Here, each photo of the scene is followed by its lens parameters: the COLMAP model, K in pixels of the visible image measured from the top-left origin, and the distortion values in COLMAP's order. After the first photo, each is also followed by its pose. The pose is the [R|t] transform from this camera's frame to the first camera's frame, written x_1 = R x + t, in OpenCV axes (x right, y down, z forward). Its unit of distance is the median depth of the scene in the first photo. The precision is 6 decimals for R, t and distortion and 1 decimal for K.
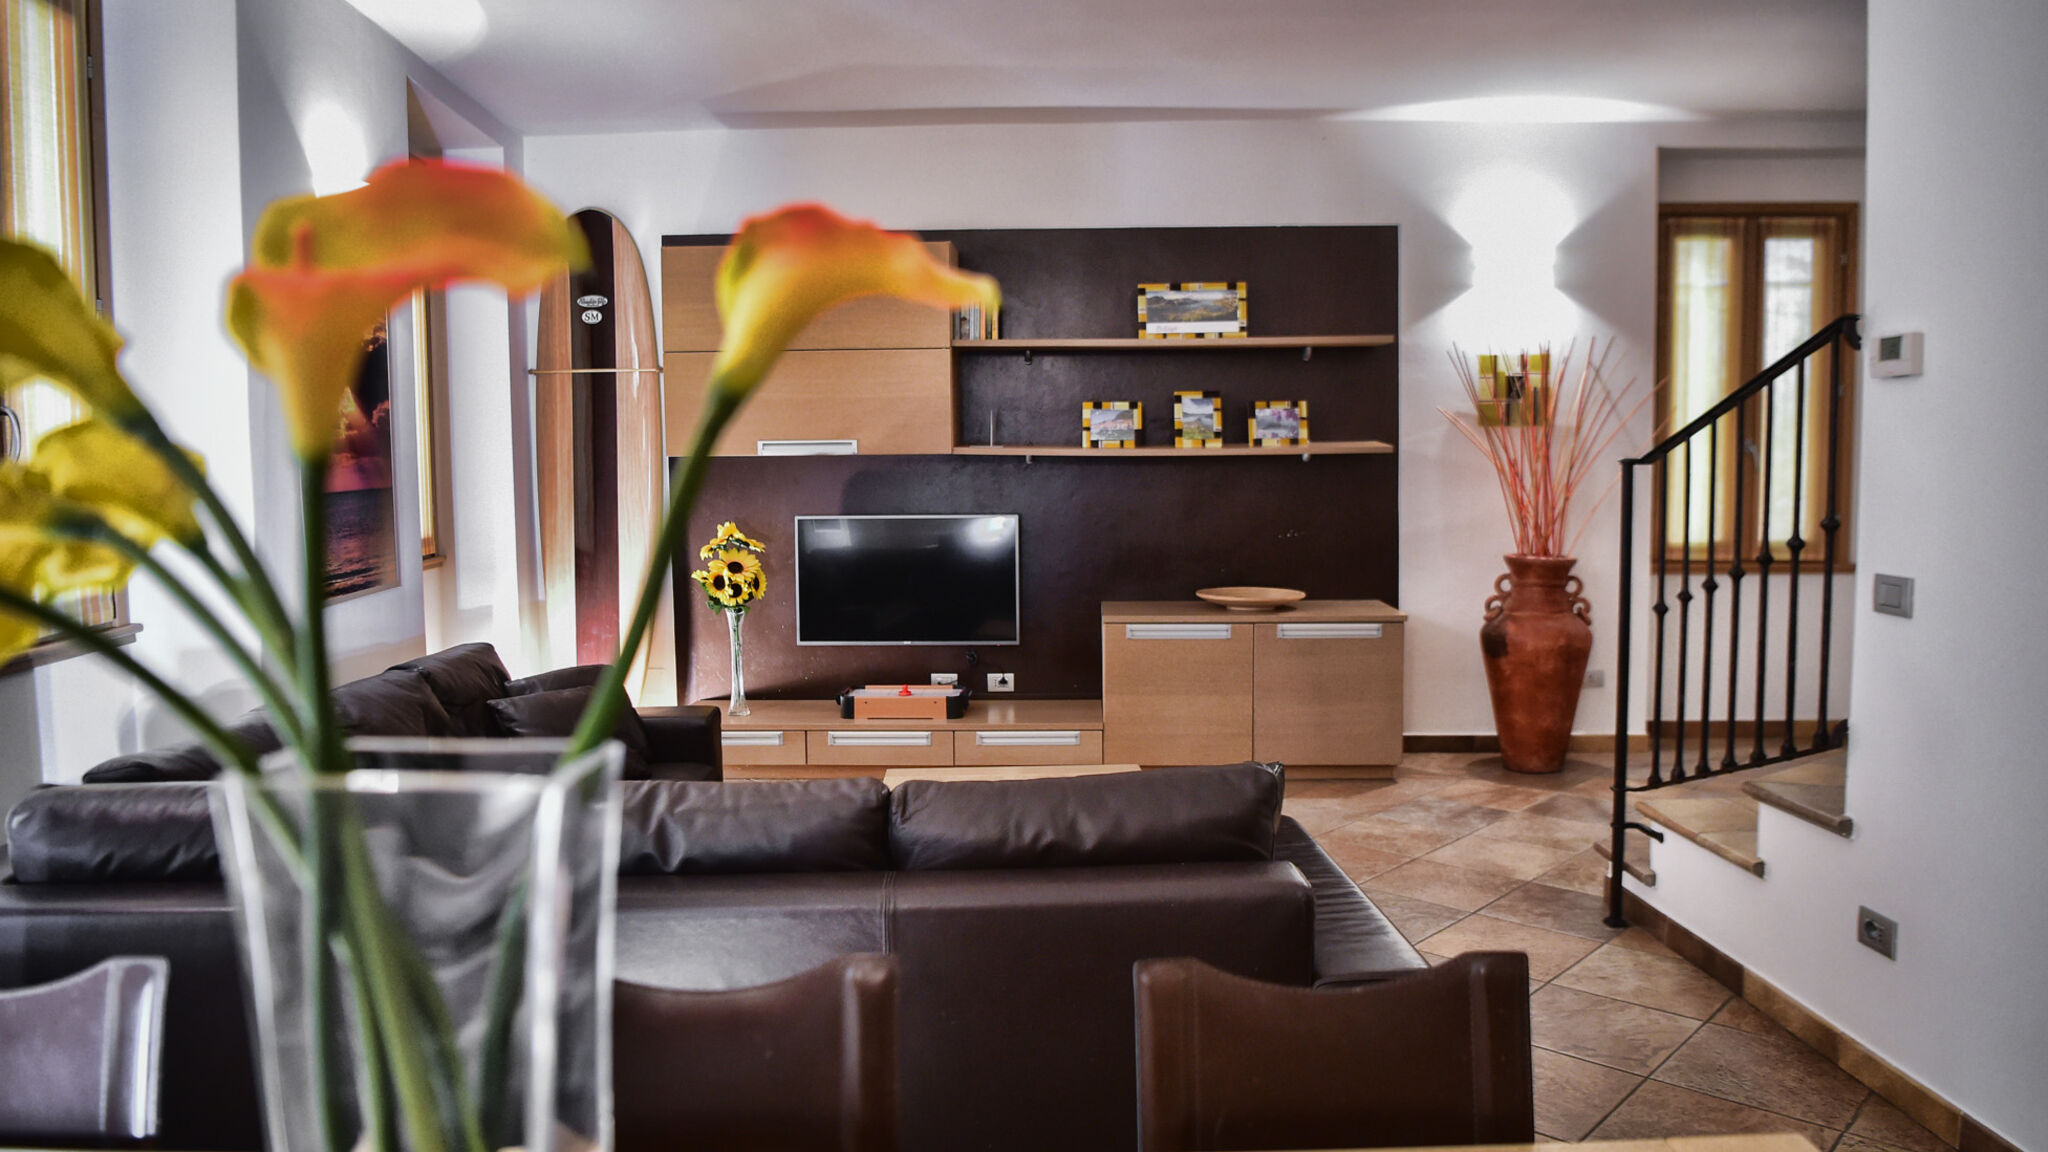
lens RADIAL K [[1404.5, 0, 1035.0], [0, 1404.5, 566.0], [0, 0, 1]] dist [-0.082575, 0.018970]
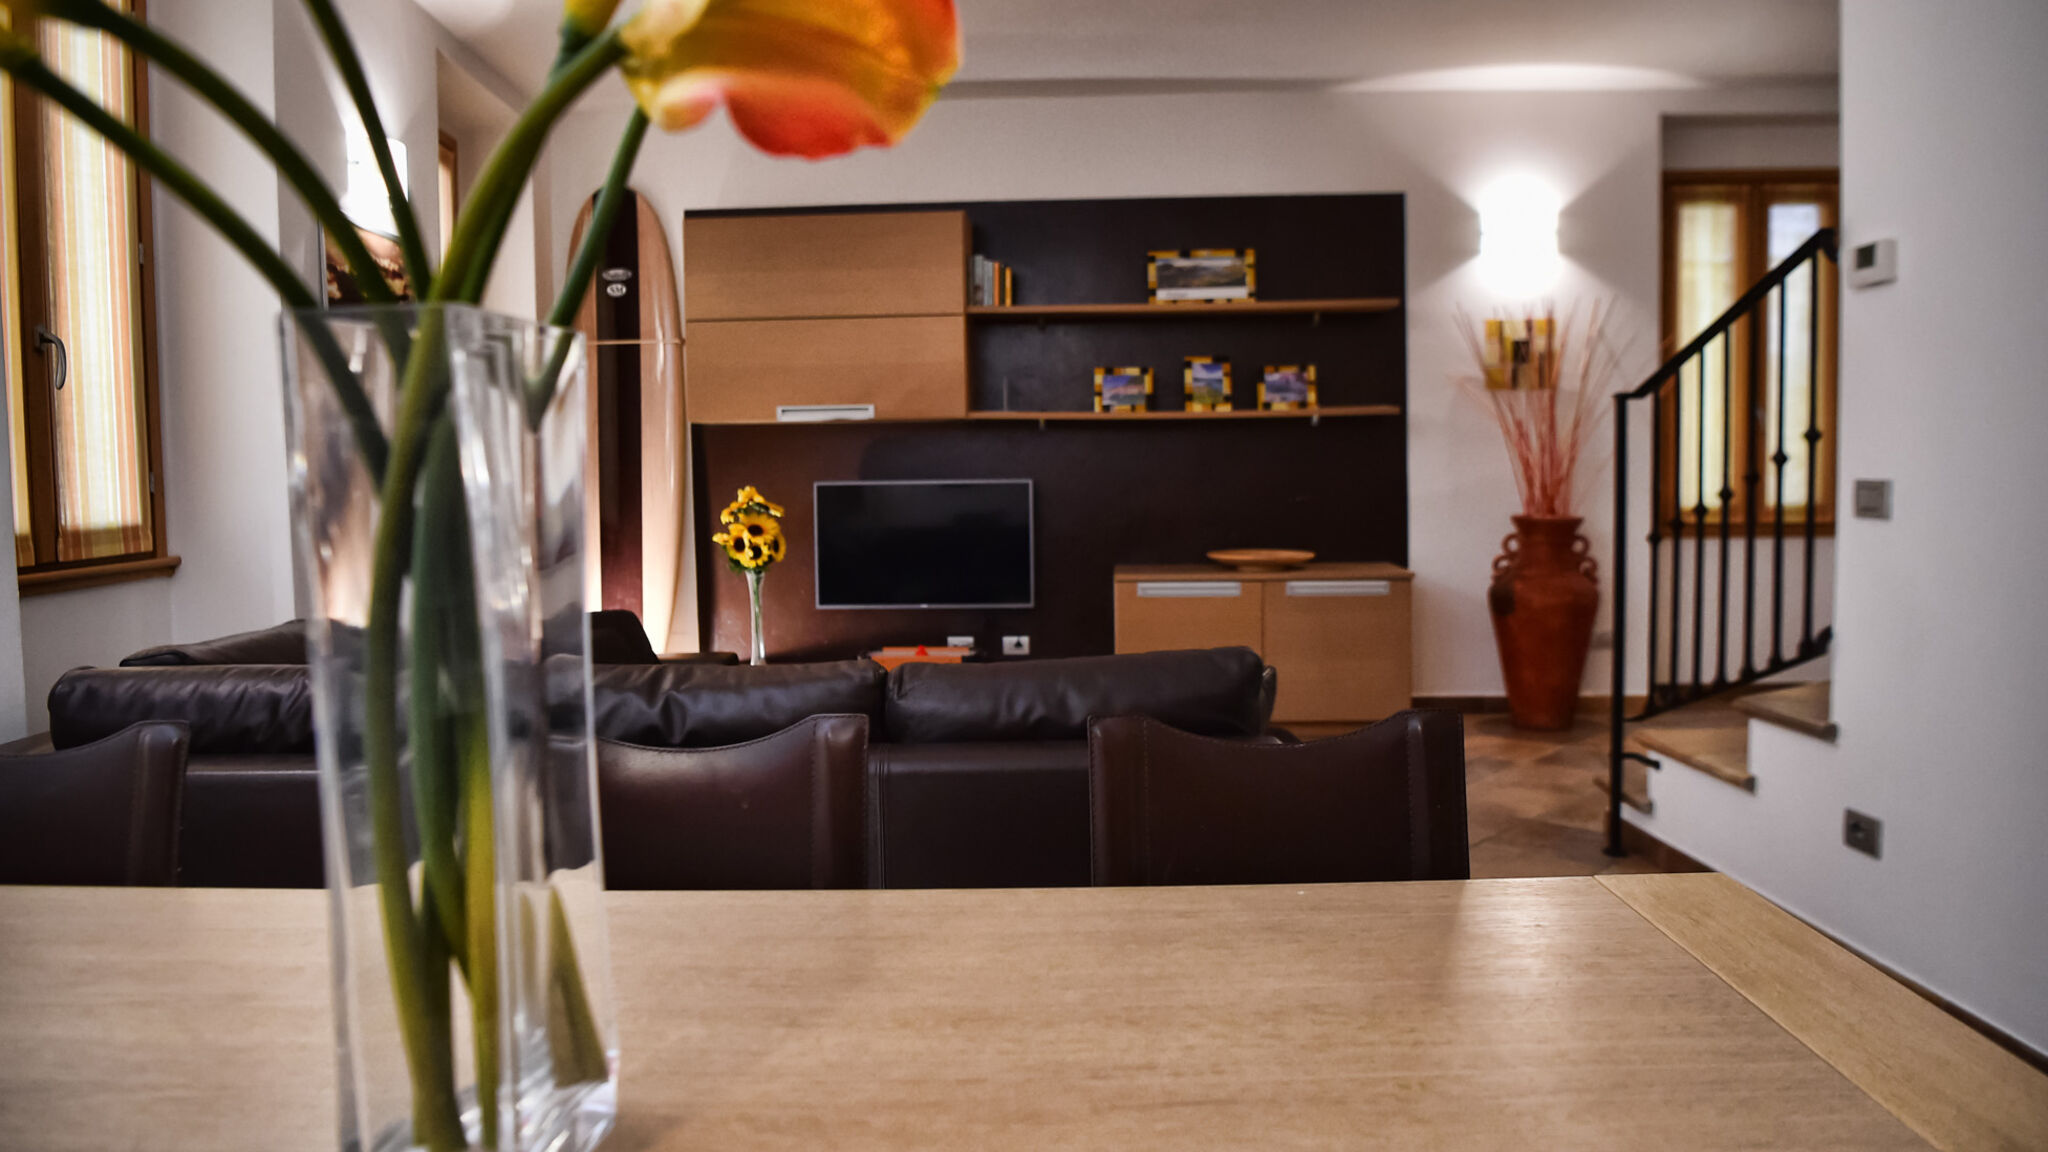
lens RADIAL K [[1394.6, 0, 1036.9], [0, 1394.6, 567.7], [0, 0, 1]] dist [-0.078360, 0.007430]
pose [[0.999799, -0.003671, -0.019704, 0.011527], [0.003483, 0.999948, -0.009555, 0.038480], [0.019738, 0.009484, 0.999760, -0.012118]]
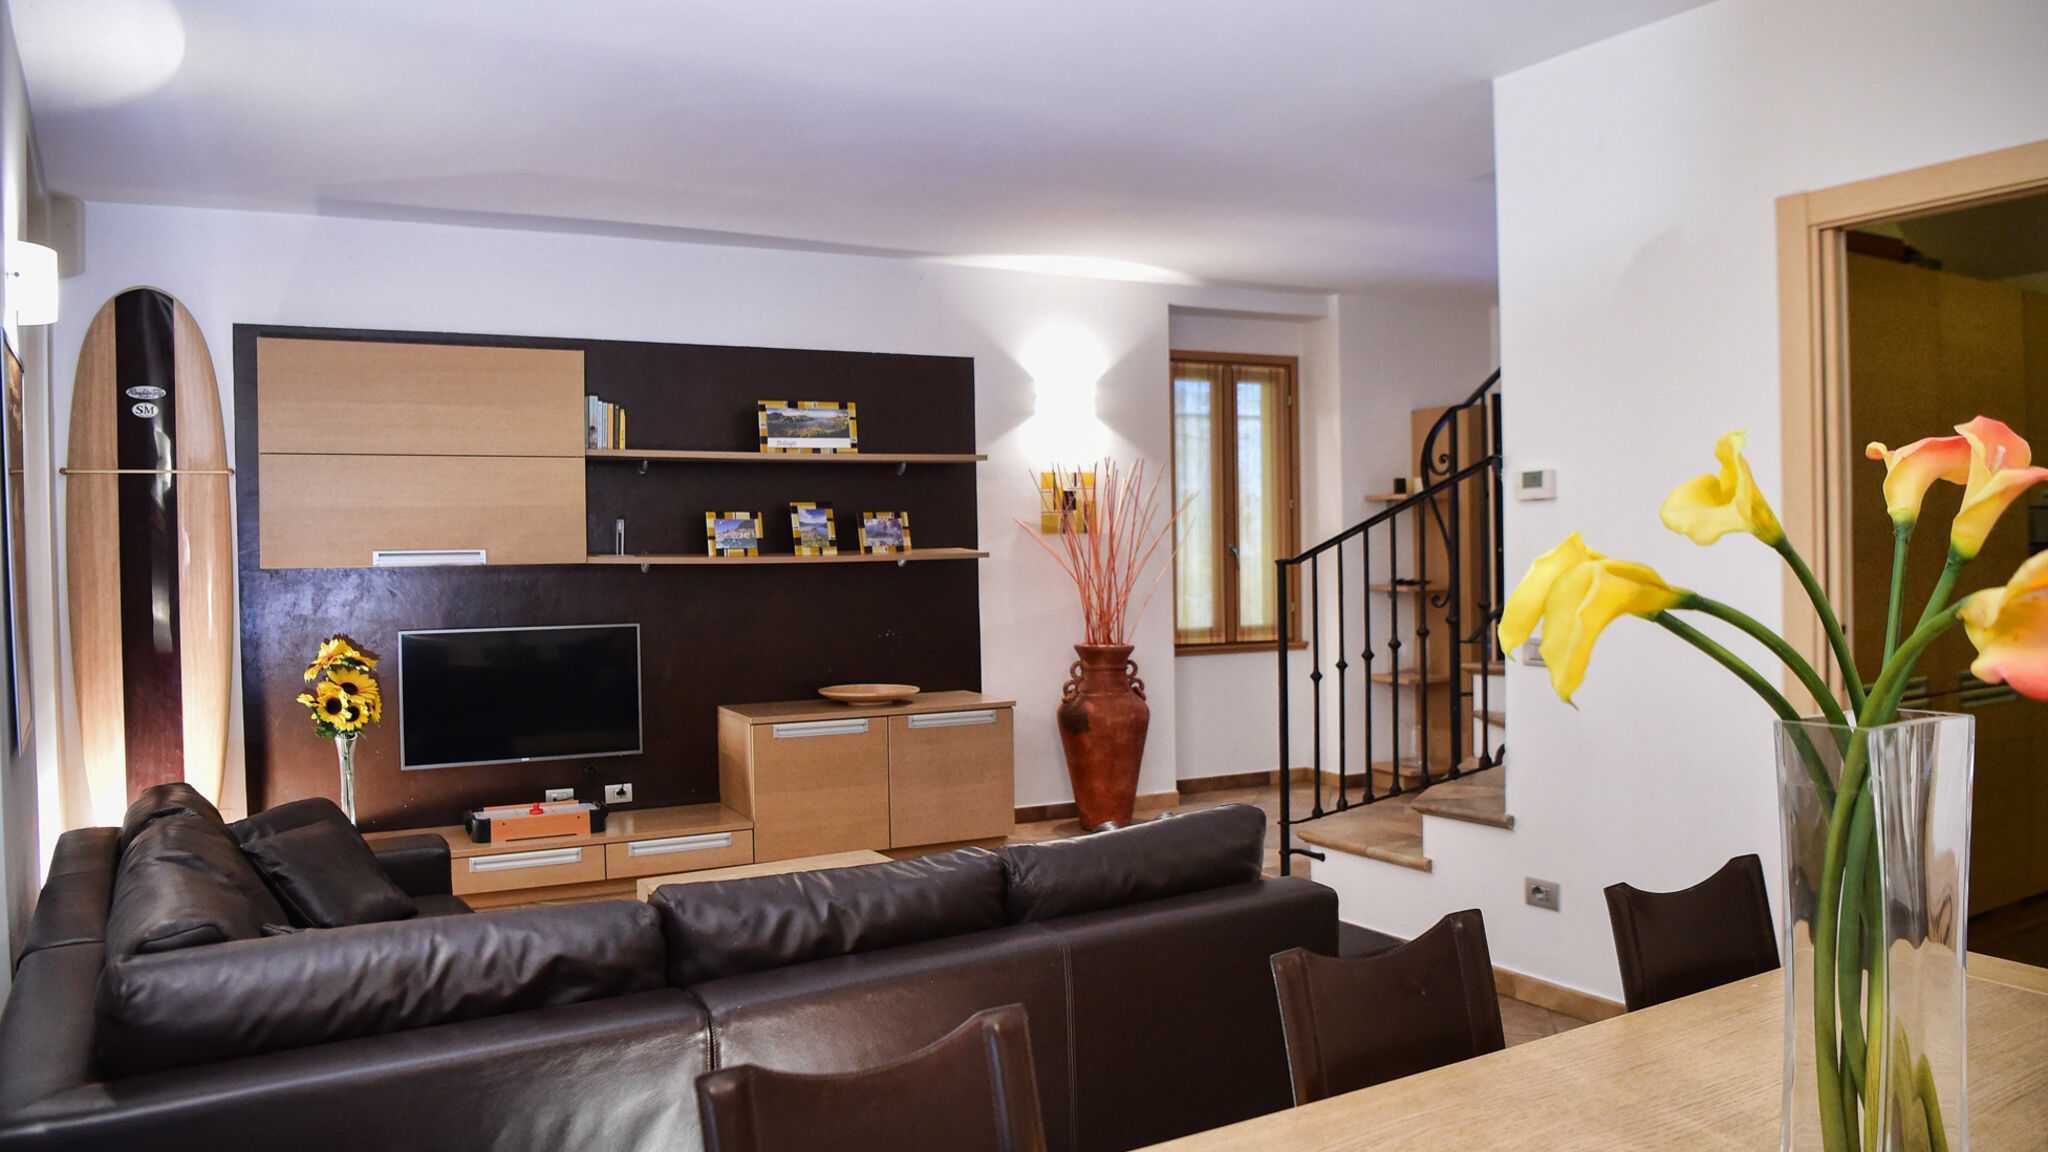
lens RADIAL K [[1404.5, 0, 1035.0], [0, 1404.5, 566.0], [0, 0, 1]] dist [-0.082575, 0.018970]
pose [[0.876025, -0.010541, 0.482151, -0.252749], [0.047223, 0.996831, -0.064008, -0.000212], [-0.479948, 0.078841, 0.873747, -0.009755]]
